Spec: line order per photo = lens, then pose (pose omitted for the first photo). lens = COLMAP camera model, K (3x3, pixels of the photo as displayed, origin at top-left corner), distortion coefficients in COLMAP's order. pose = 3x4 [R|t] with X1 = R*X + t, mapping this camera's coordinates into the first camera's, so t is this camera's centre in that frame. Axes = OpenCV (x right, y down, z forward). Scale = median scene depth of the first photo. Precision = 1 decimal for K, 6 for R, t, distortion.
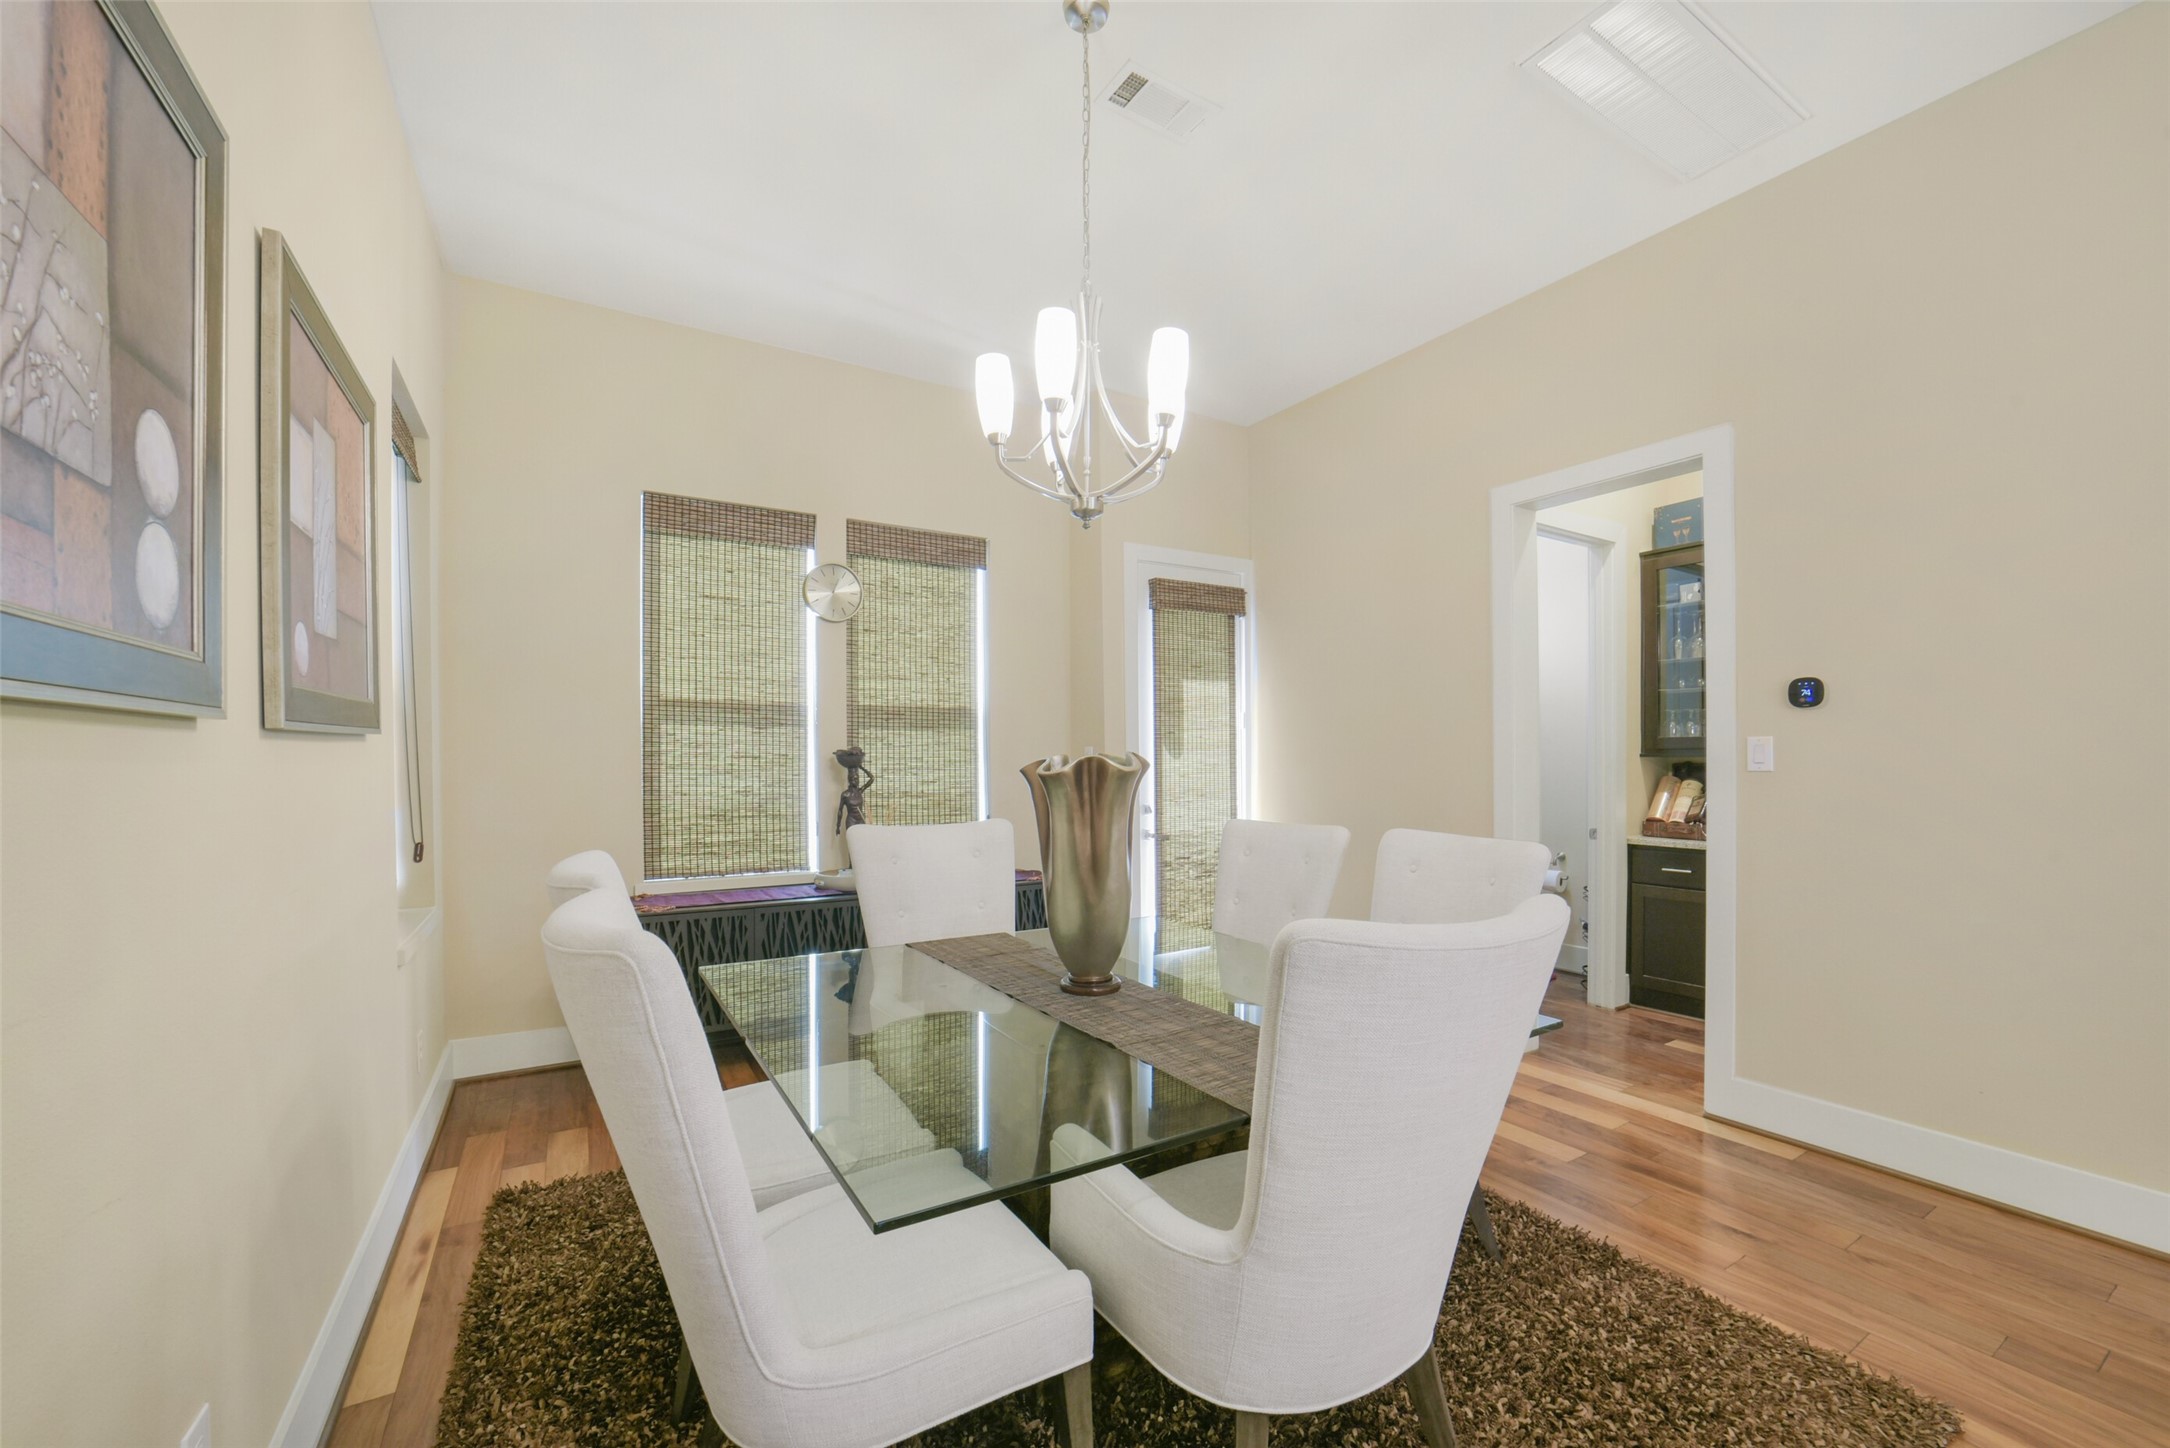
lens RADIAL K [[865.8, 0, 1087.9], [0, 865.8, 744.1], [0, 0, 1]] dist [-0.001959, -0.000099]
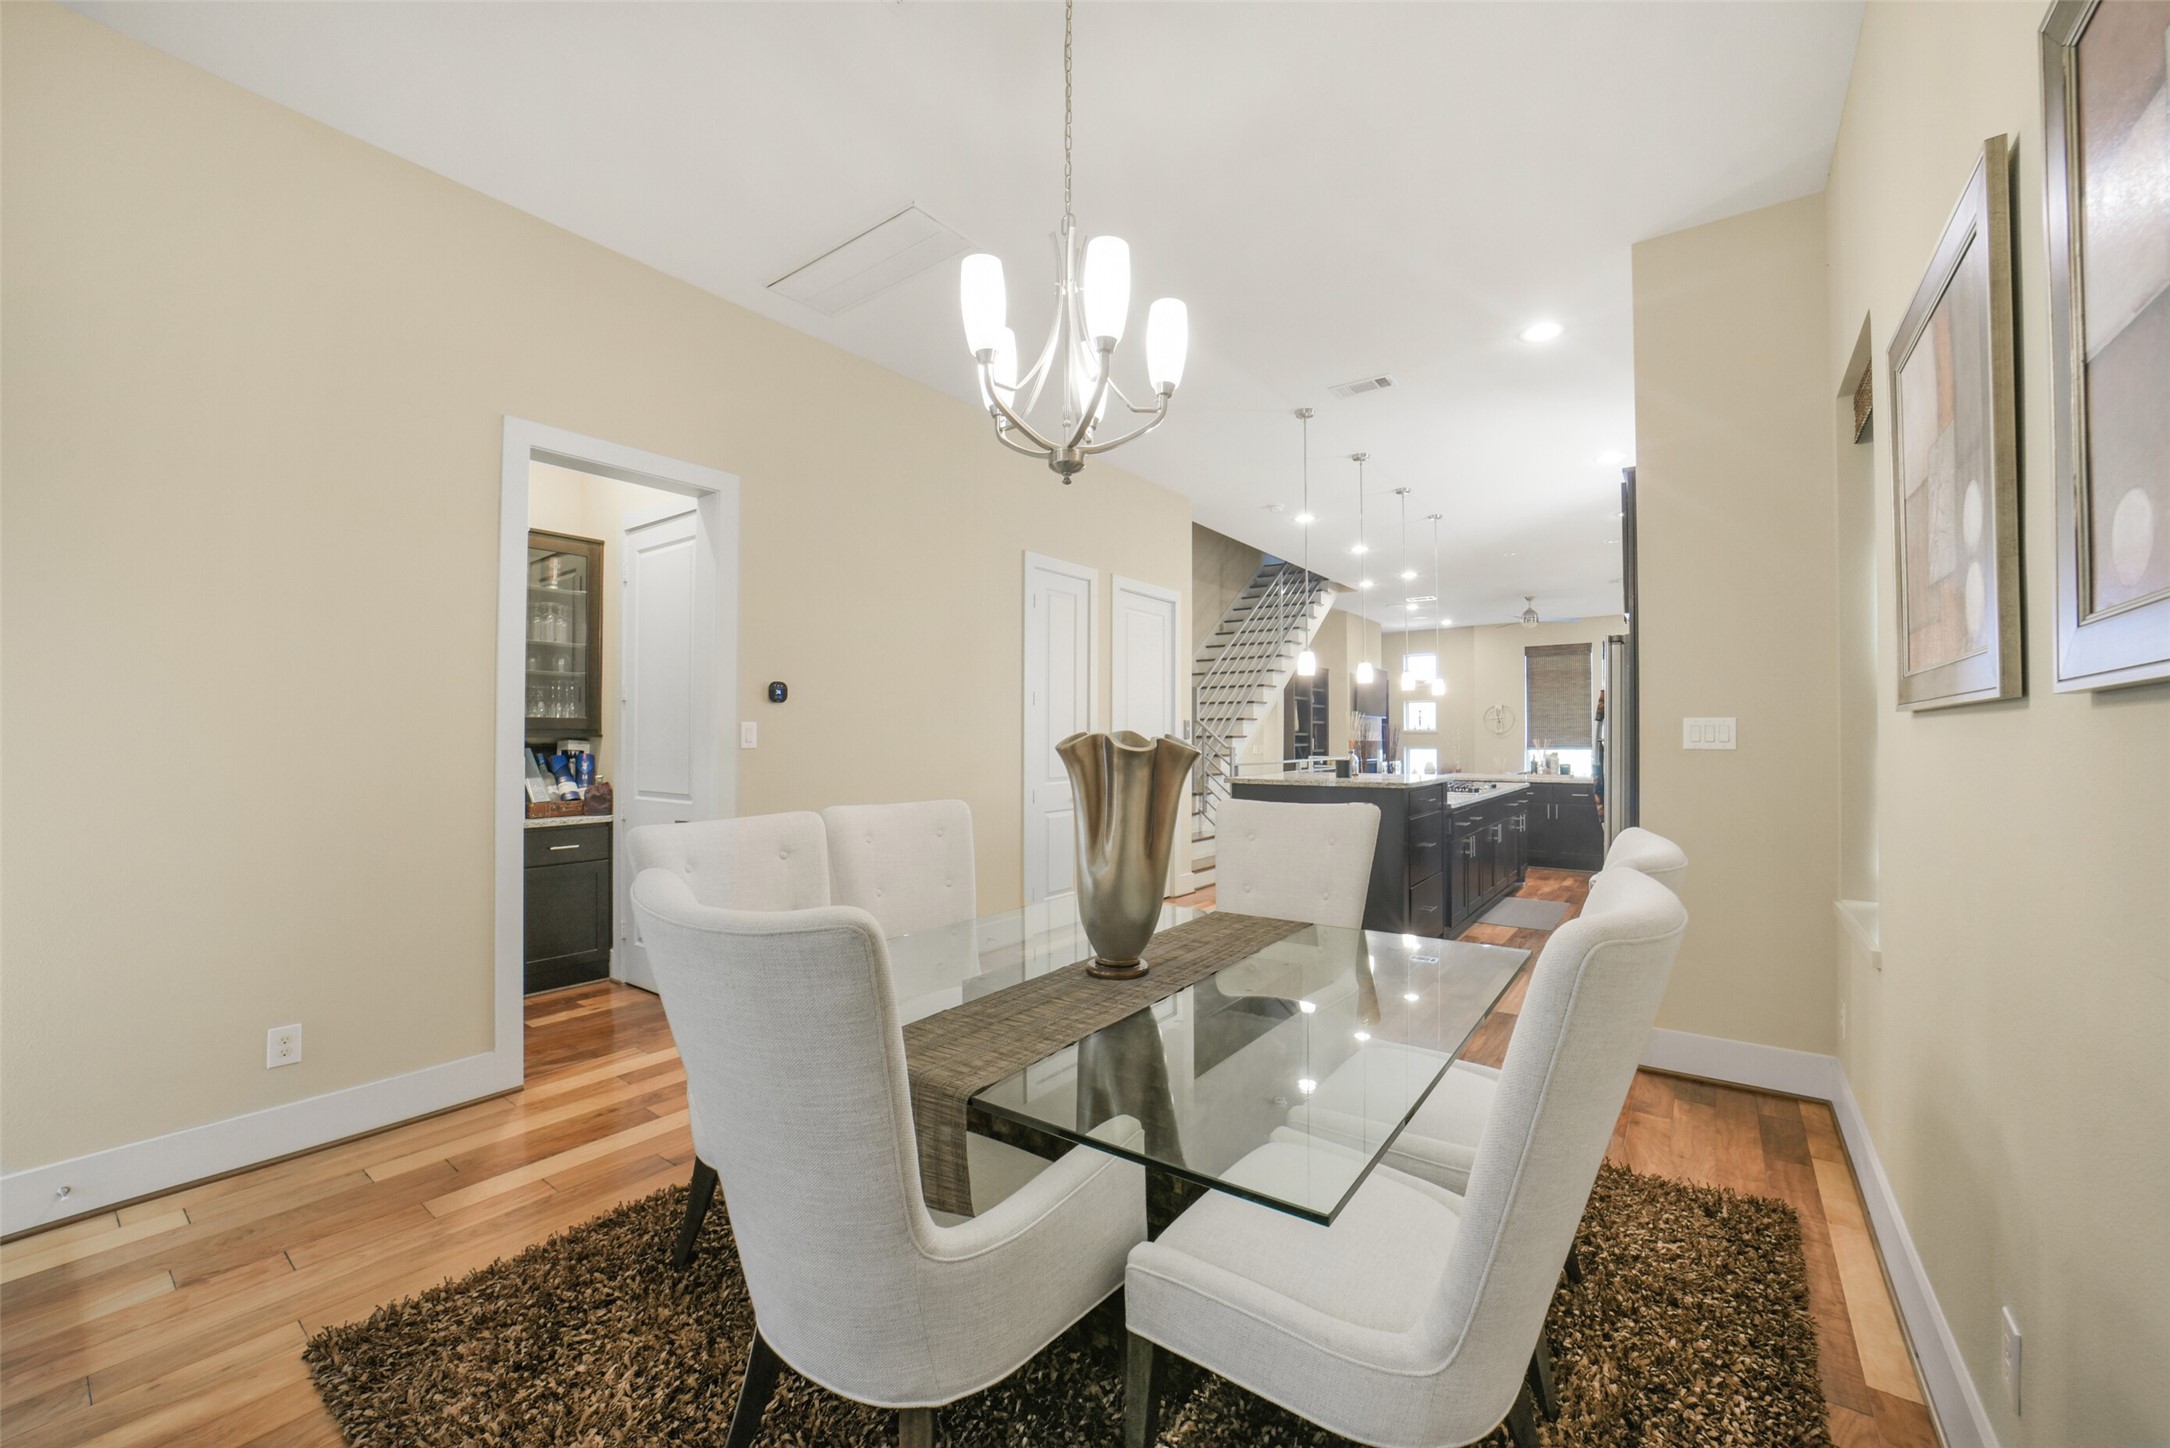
lens RADIAL K [[865.8, 0, 1084.2], [0, 865.8, 725.4], [0, 0, 1]] dist [-0.001959, -0.000099]
pose [[-0.391098, 0.010578, 0.920288, -0.658764], [-0.007557, 0.999863, -0.014704, 0.012278], [-0.920318, -0.012705, -0.390964, 1.044465]]
